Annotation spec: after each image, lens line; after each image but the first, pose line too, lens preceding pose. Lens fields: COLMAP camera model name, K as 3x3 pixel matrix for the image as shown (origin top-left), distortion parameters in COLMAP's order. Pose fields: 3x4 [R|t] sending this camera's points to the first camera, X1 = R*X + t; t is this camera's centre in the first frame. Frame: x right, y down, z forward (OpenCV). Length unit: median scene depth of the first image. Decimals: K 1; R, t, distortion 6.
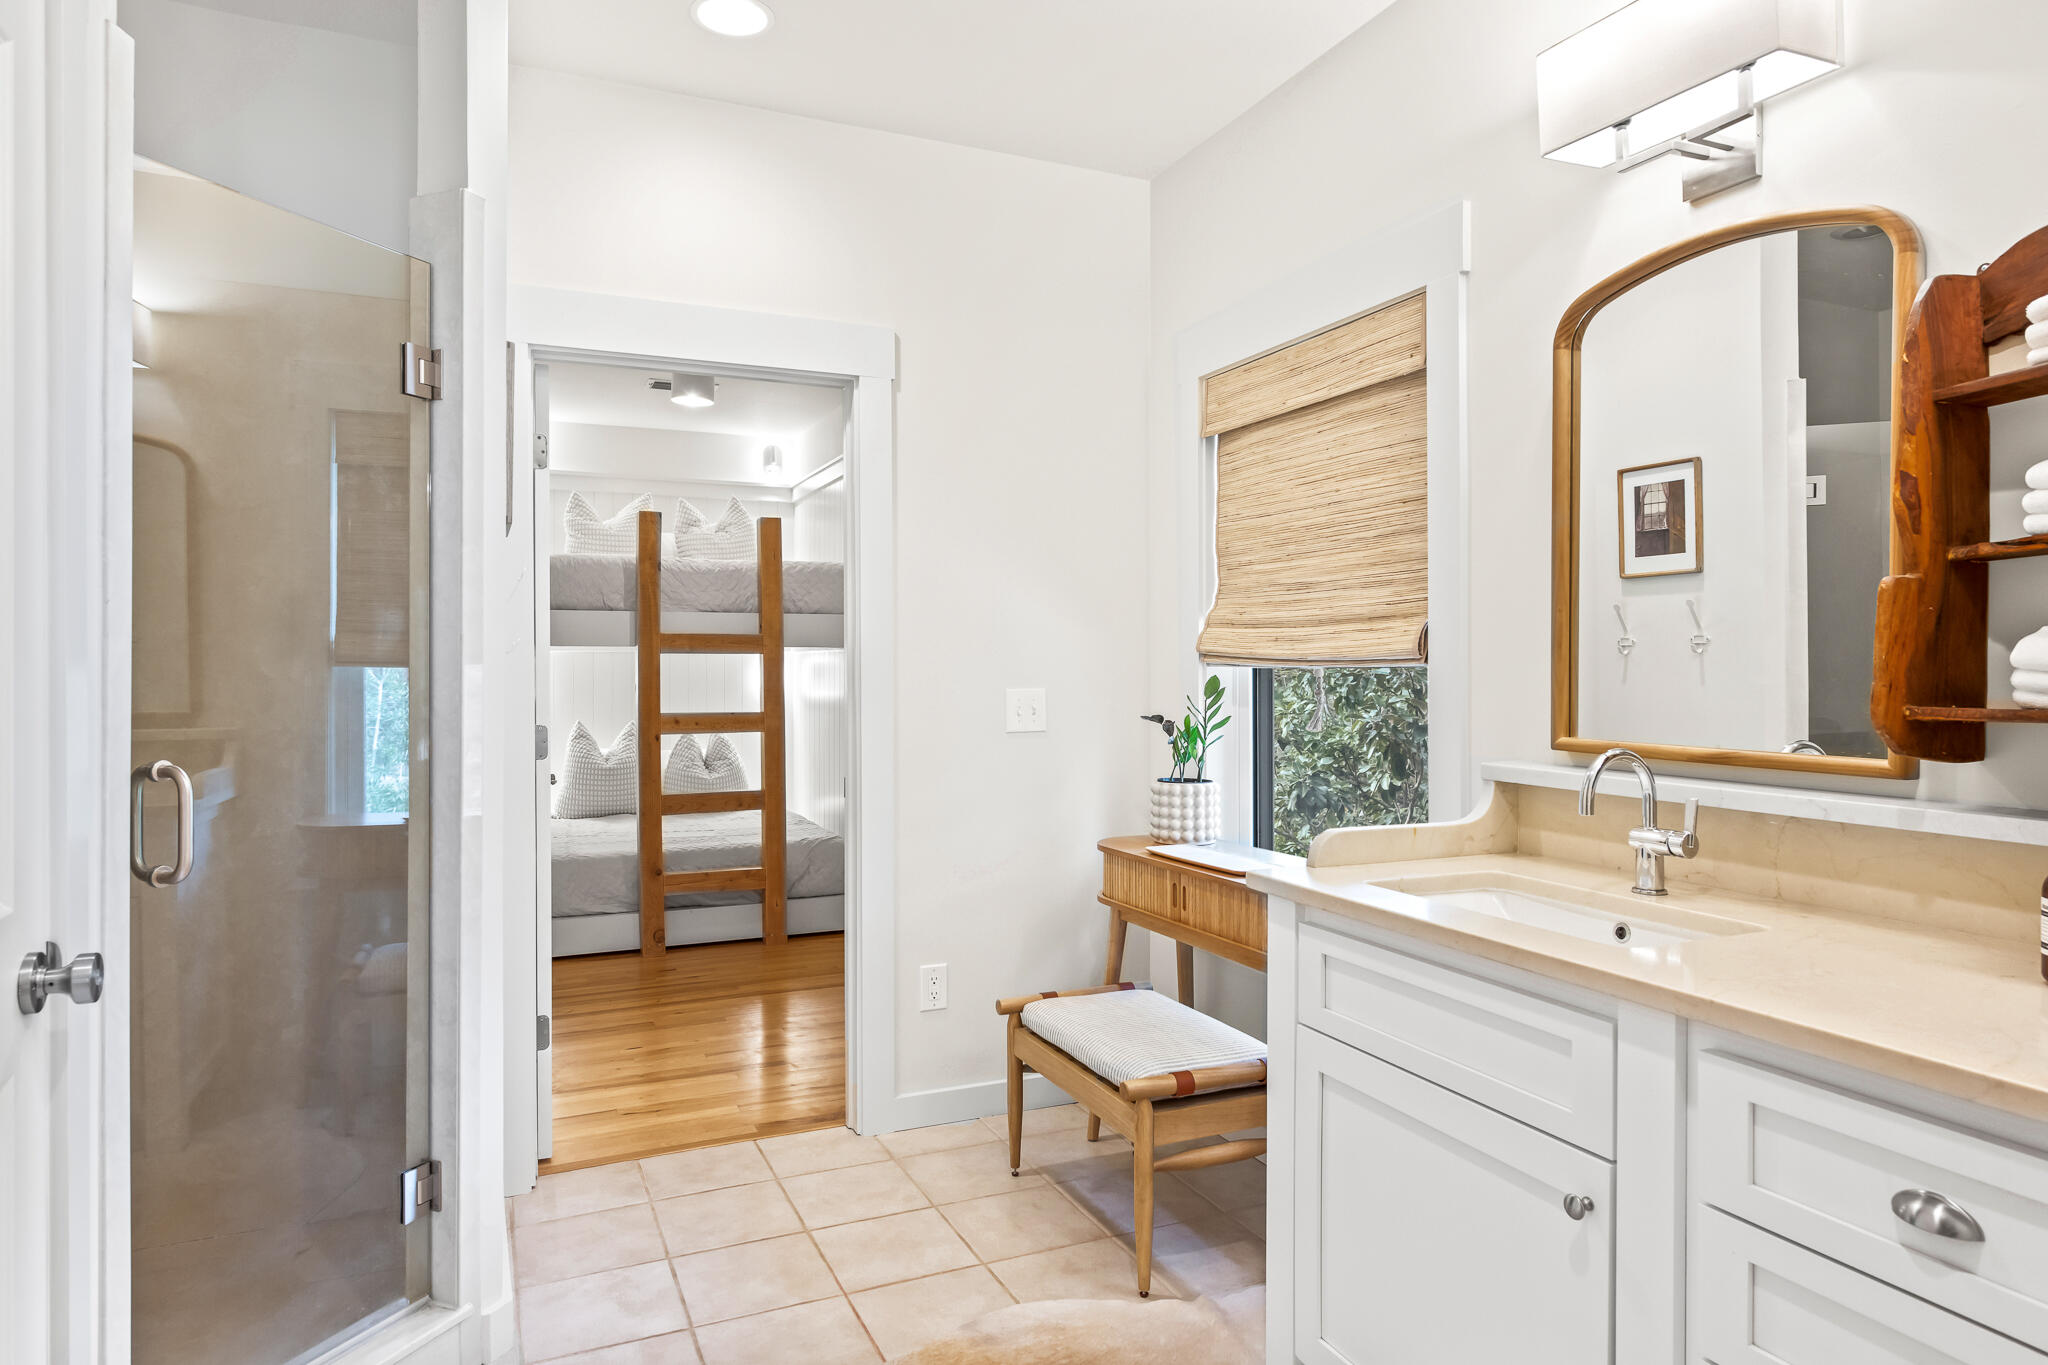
lens RADIAL K [[1245.2, 0, 1014.8], [0, 1245.2, 676.6], [0, 0, 1]] dist [0.007127, -0.000032]
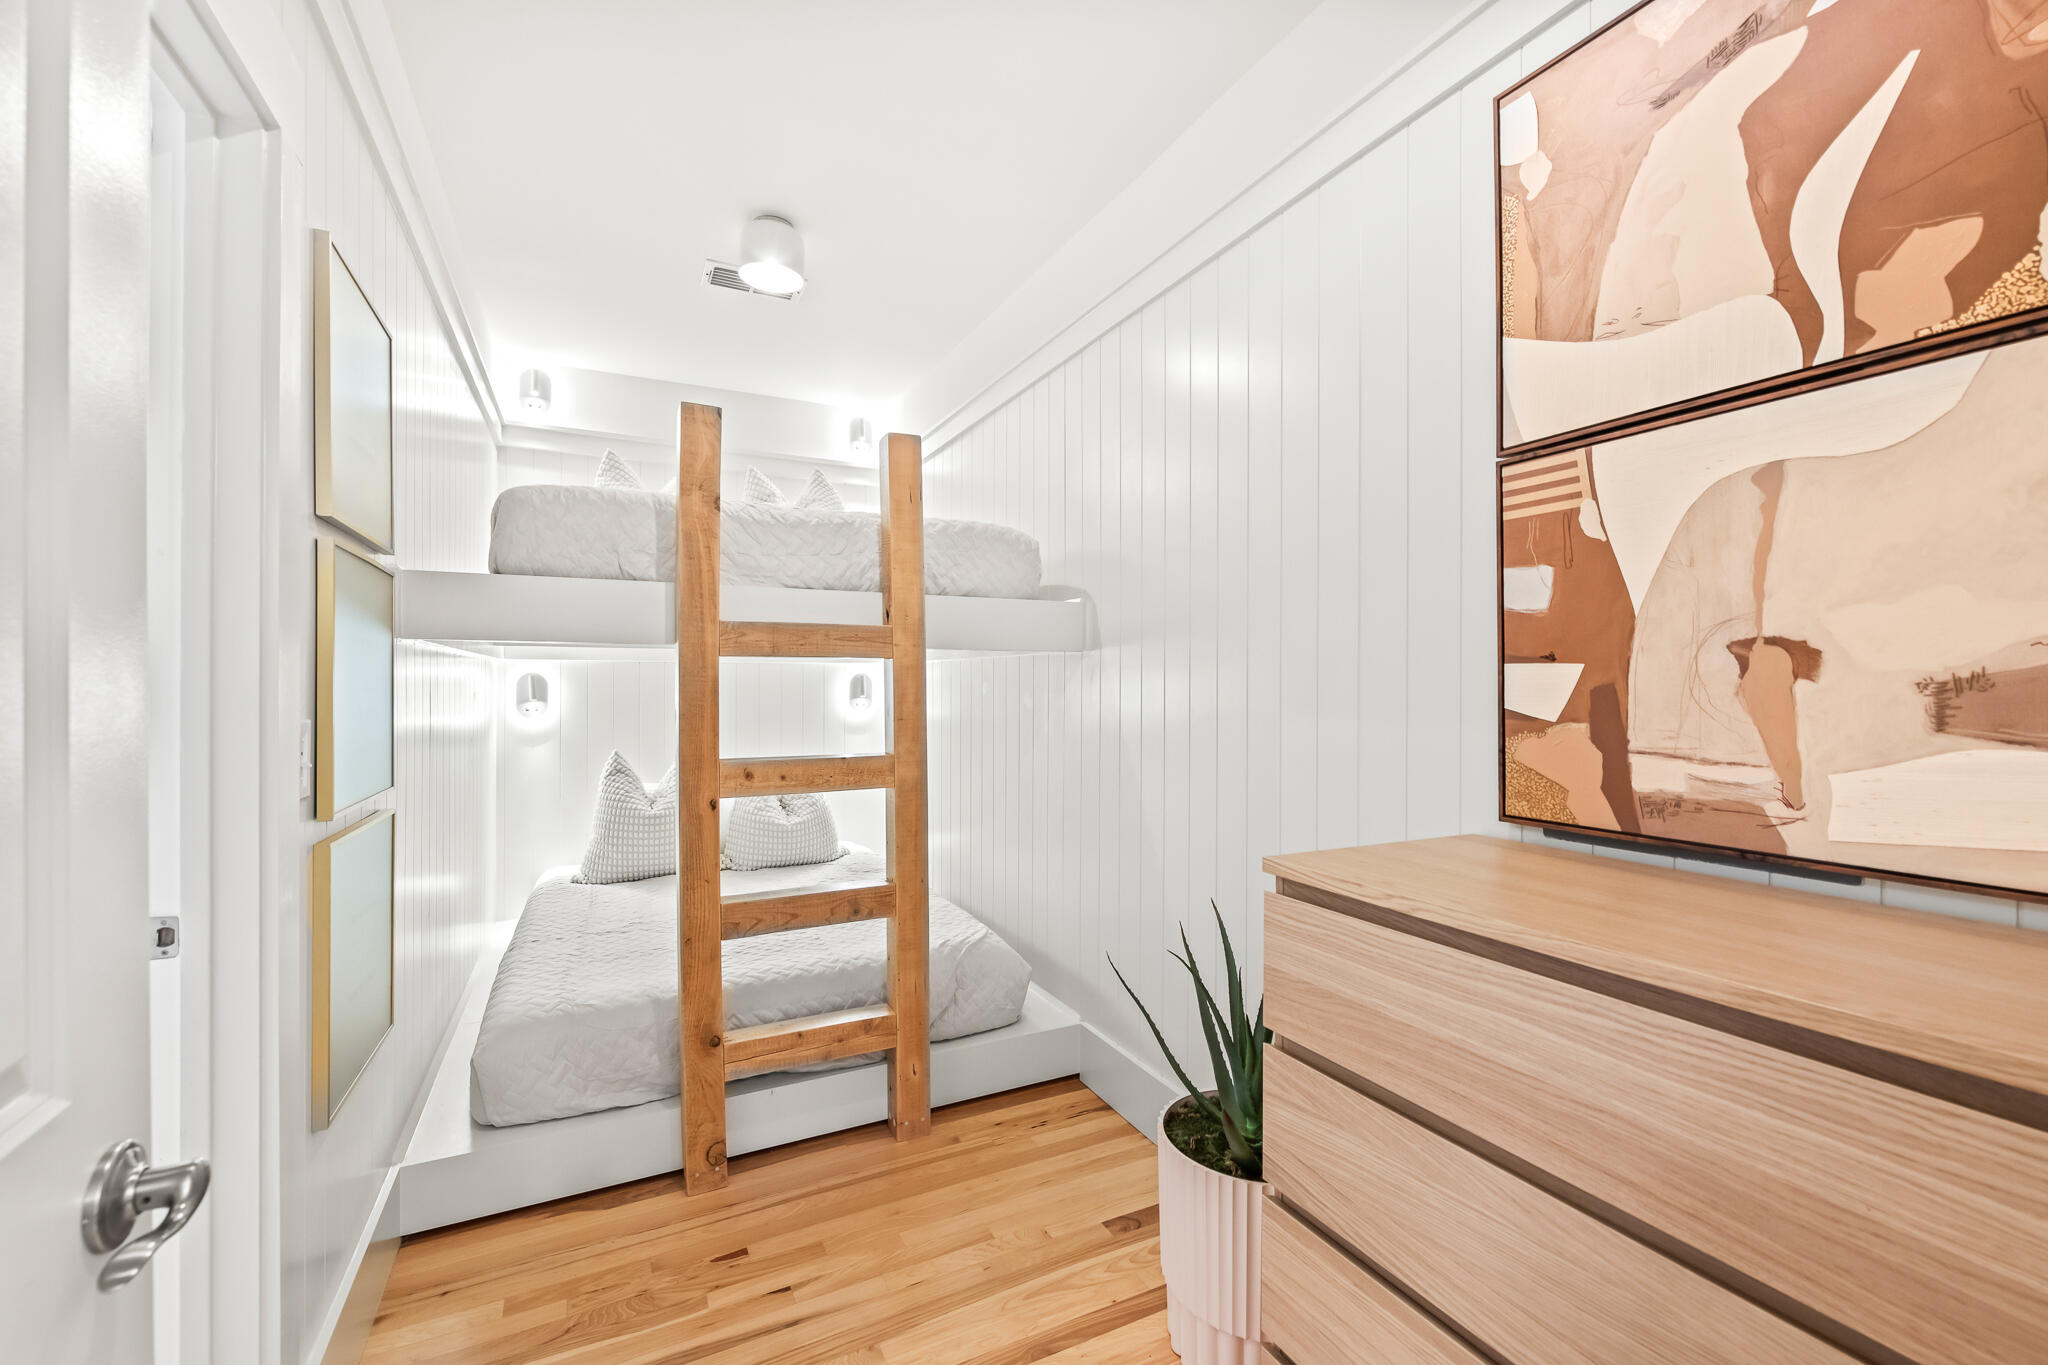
lens RADIAL K [[862.2, 0, 1016.6], [0, 862.2, 679.9], [0, 0, 1]] dist [0.004053, -0.002450]
pose [[0.999141, -0.001070, 0.041416, -0.177937], [0.001413, 0.999965, -0.008242, -0.004519], [-0.041406, 0.008293, 0.999108, 0.648288]]
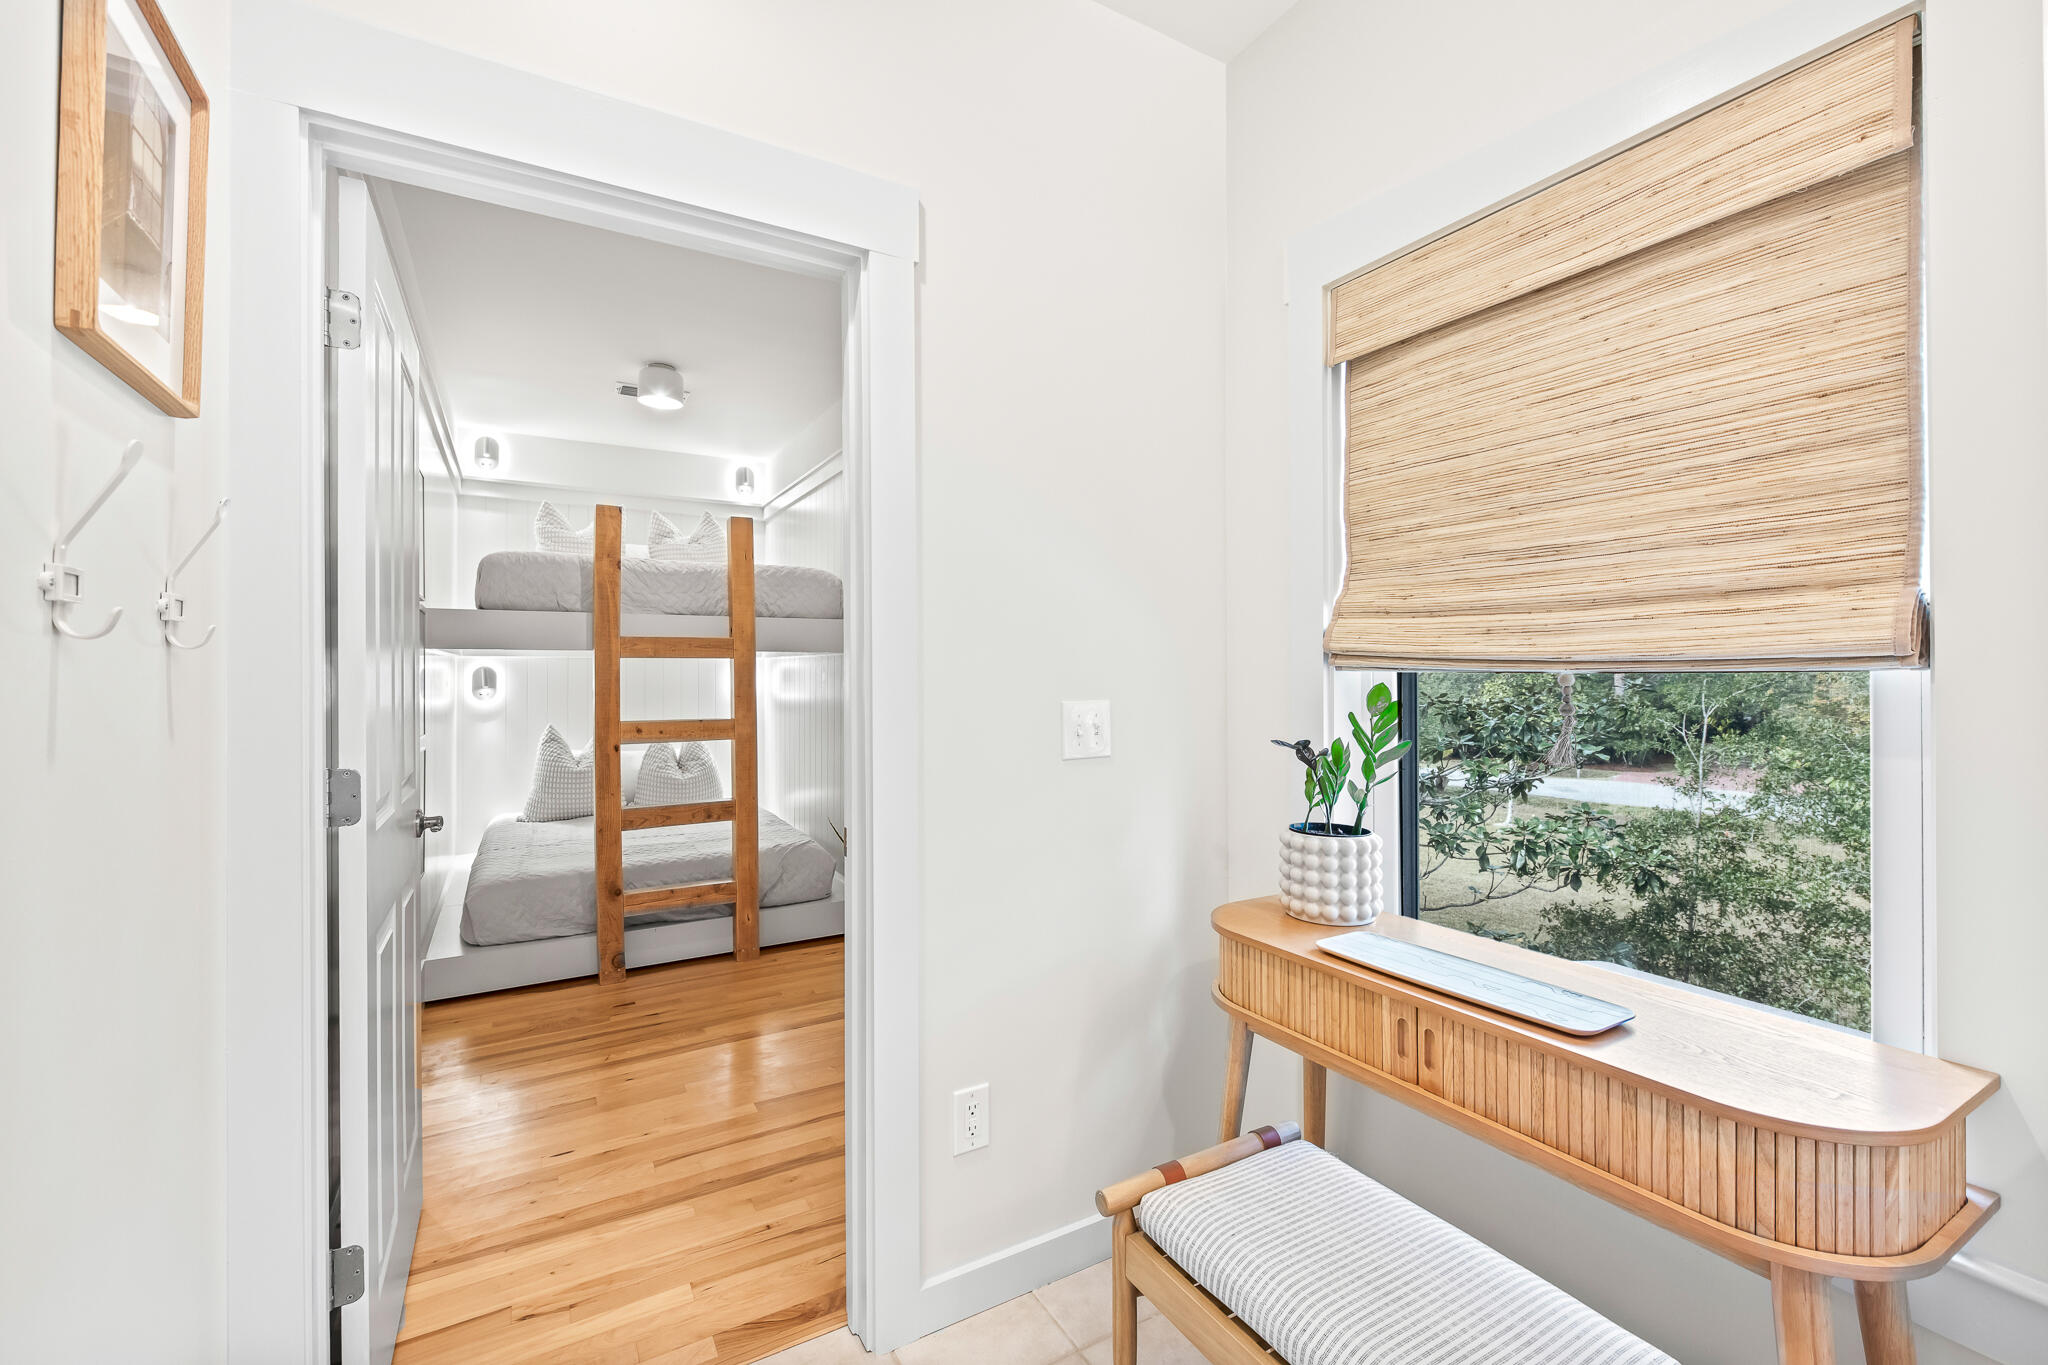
lens RADIAL K [[862.2, 0, 1018.0], [0, 862.2, 664.6], [0, 0, 1]] dist [0.004053, -0.002450]
pose [[0.993687, -0.002857, 0.112152, -0.065066], [0.004368, 0.999903, -0.013227, -0.003838], [-0.112103, 0.013633, 0.993603, 0.348864]]
